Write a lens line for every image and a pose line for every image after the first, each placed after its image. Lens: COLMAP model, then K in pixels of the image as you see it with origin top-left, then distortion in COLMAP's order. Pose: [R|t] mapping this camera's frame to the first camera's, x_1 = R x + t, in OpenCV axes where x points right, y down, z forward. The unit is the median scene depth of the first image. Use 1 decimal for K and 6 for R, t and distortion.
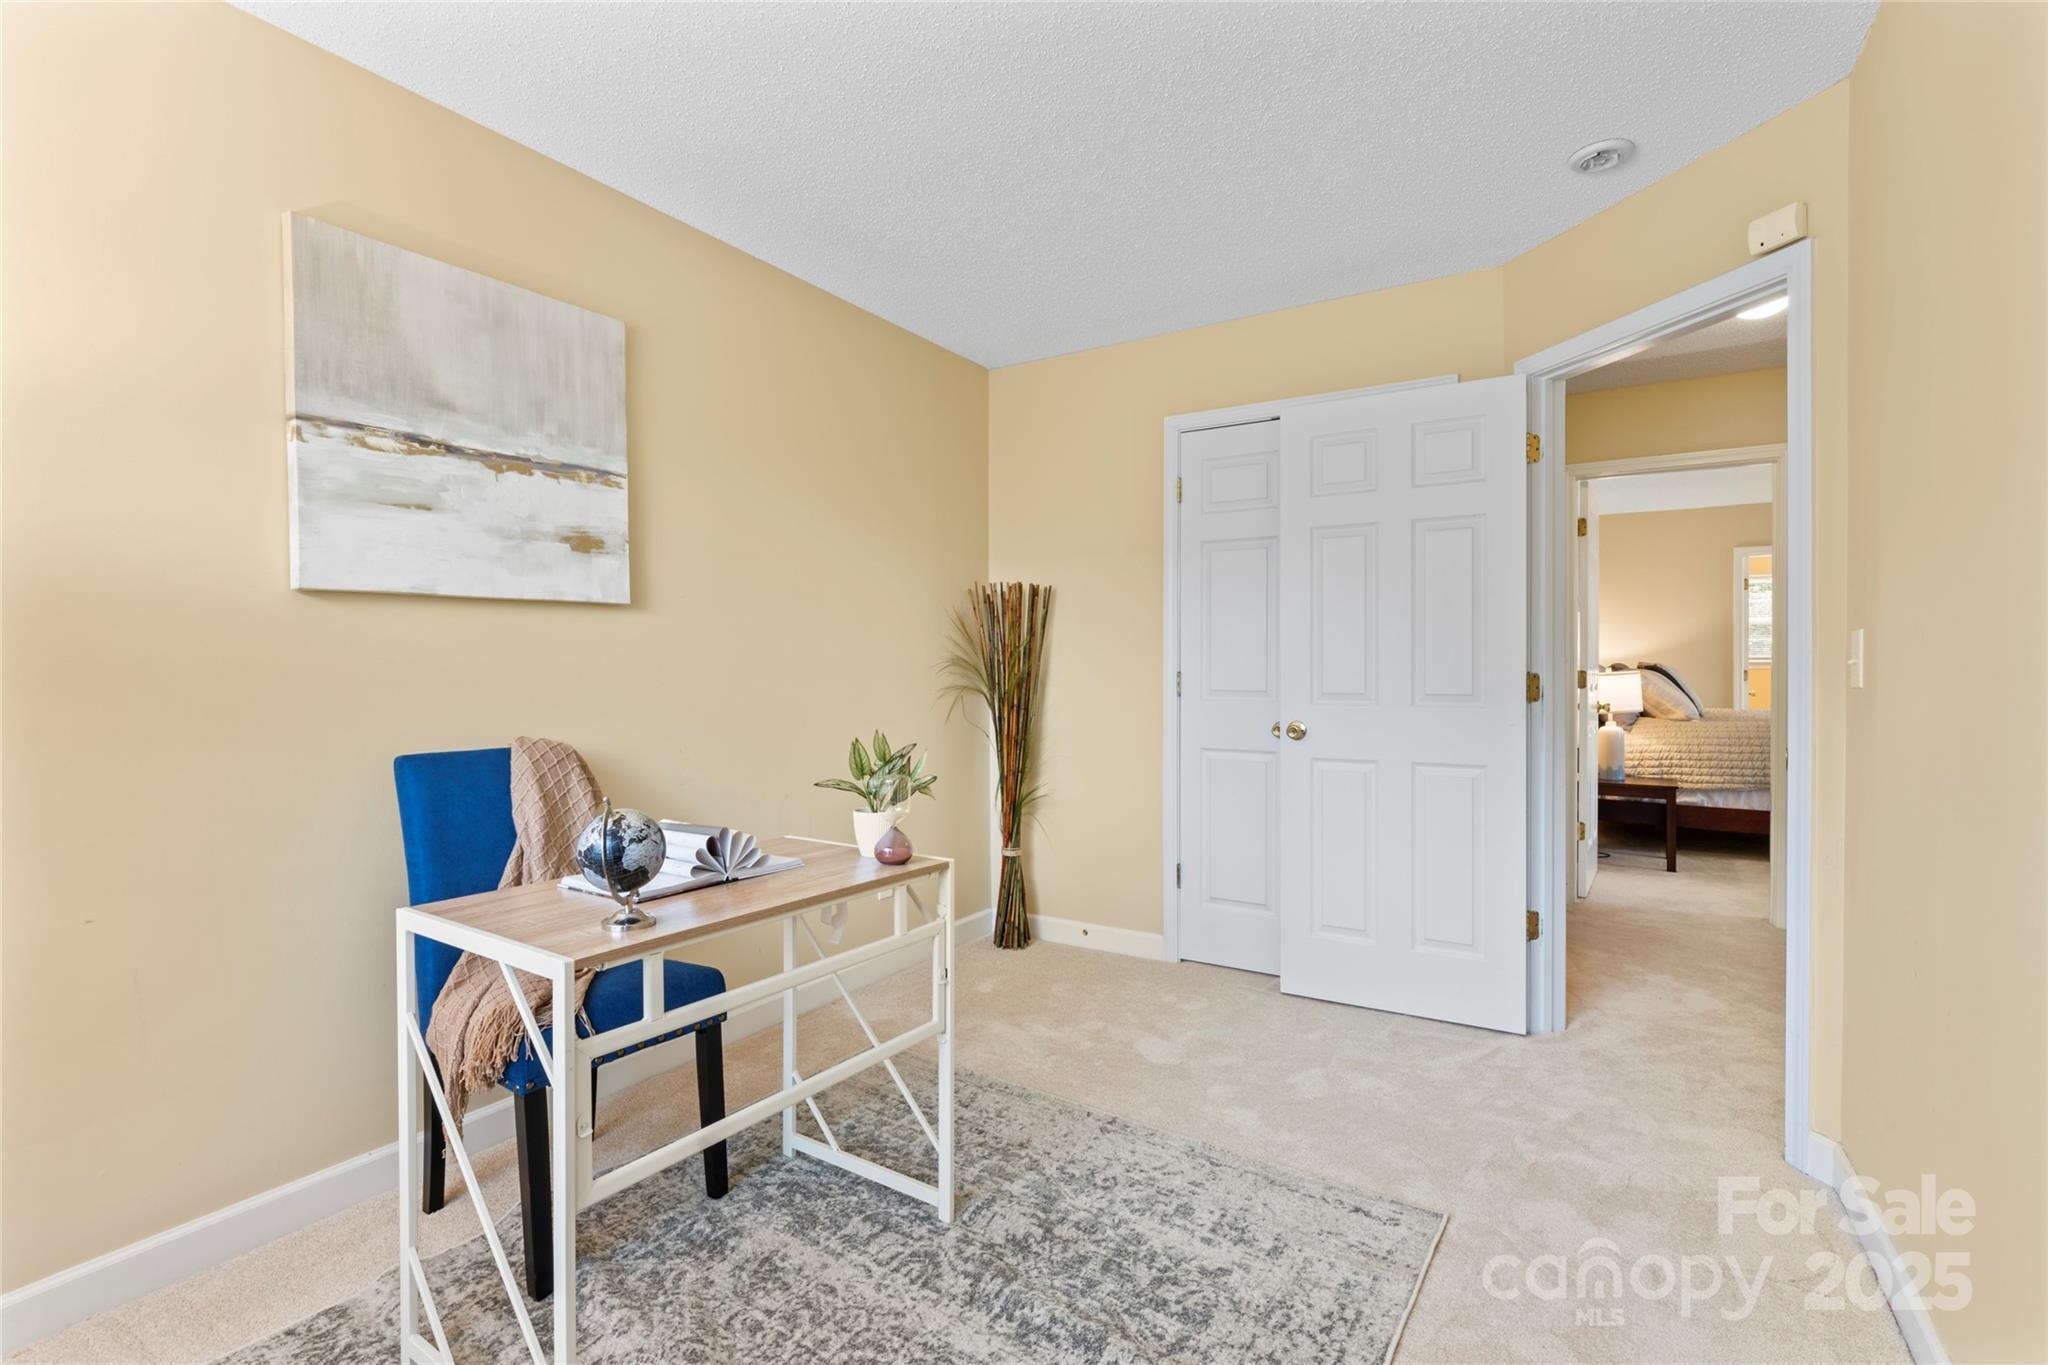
lens RADIAL K [[934.4, 0, 1023.9], [0, 934.4, 673.5], [0, 0, 1]] dist [-0.006843, 0.001113]
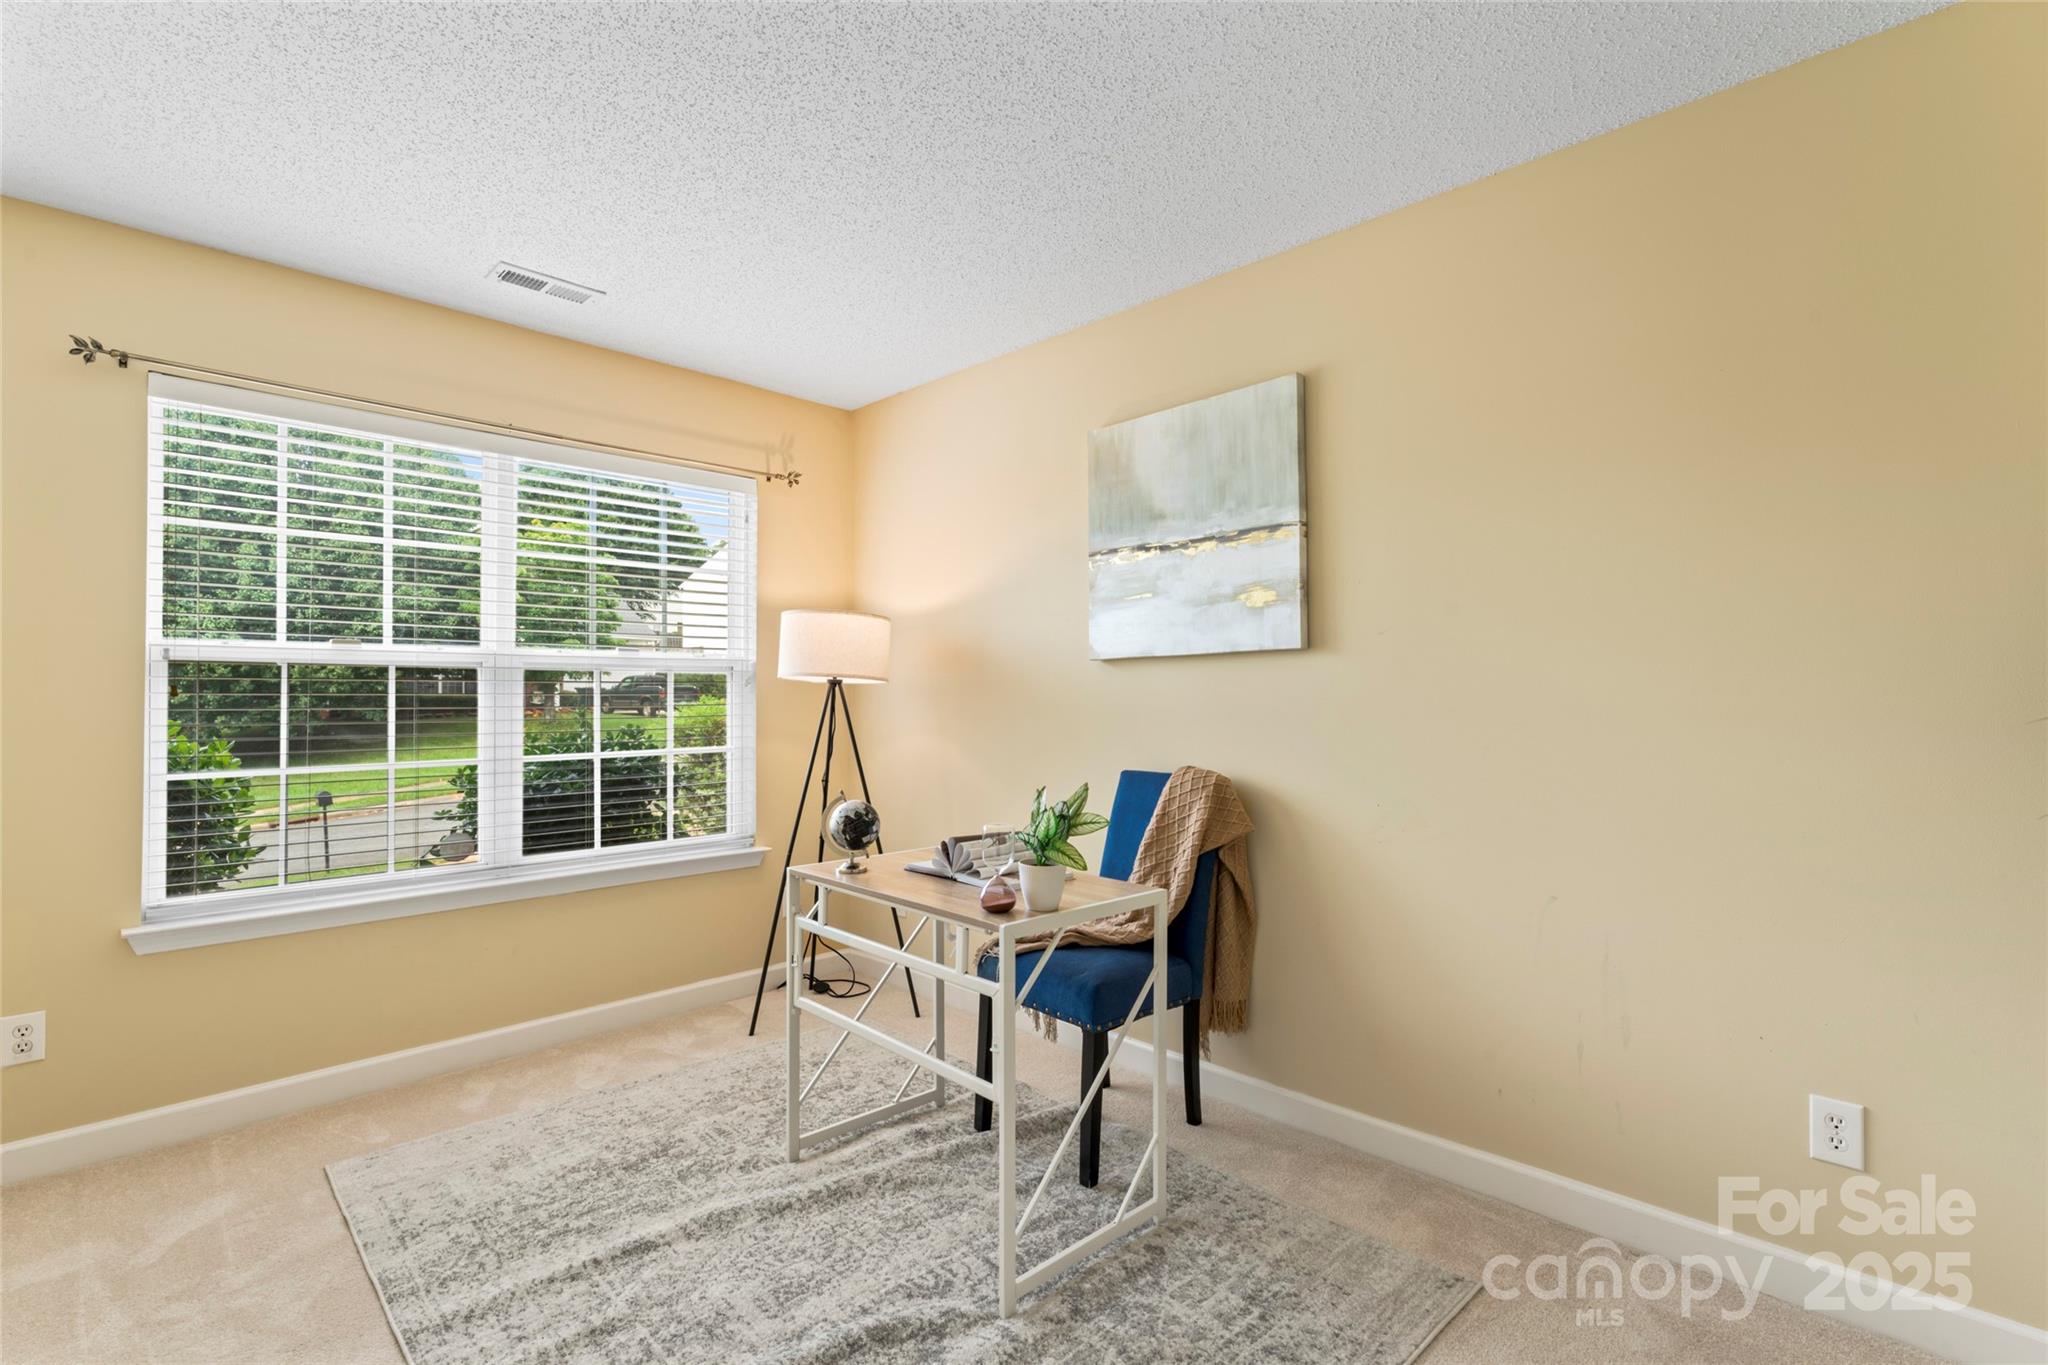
lens RADIAL K [[934.4, 0, 1021.2], [0, 934.4, 682.5], [0, 0, 1]] dist [-0.006843, 0.001113]
pose [[-0.219279, -0.008257, -0.975627, 0.685997], [-0.000094, 0.999964, -0.008442, -0.031610], [0.975662, -0.001760, -0.219272, 1.011082]]
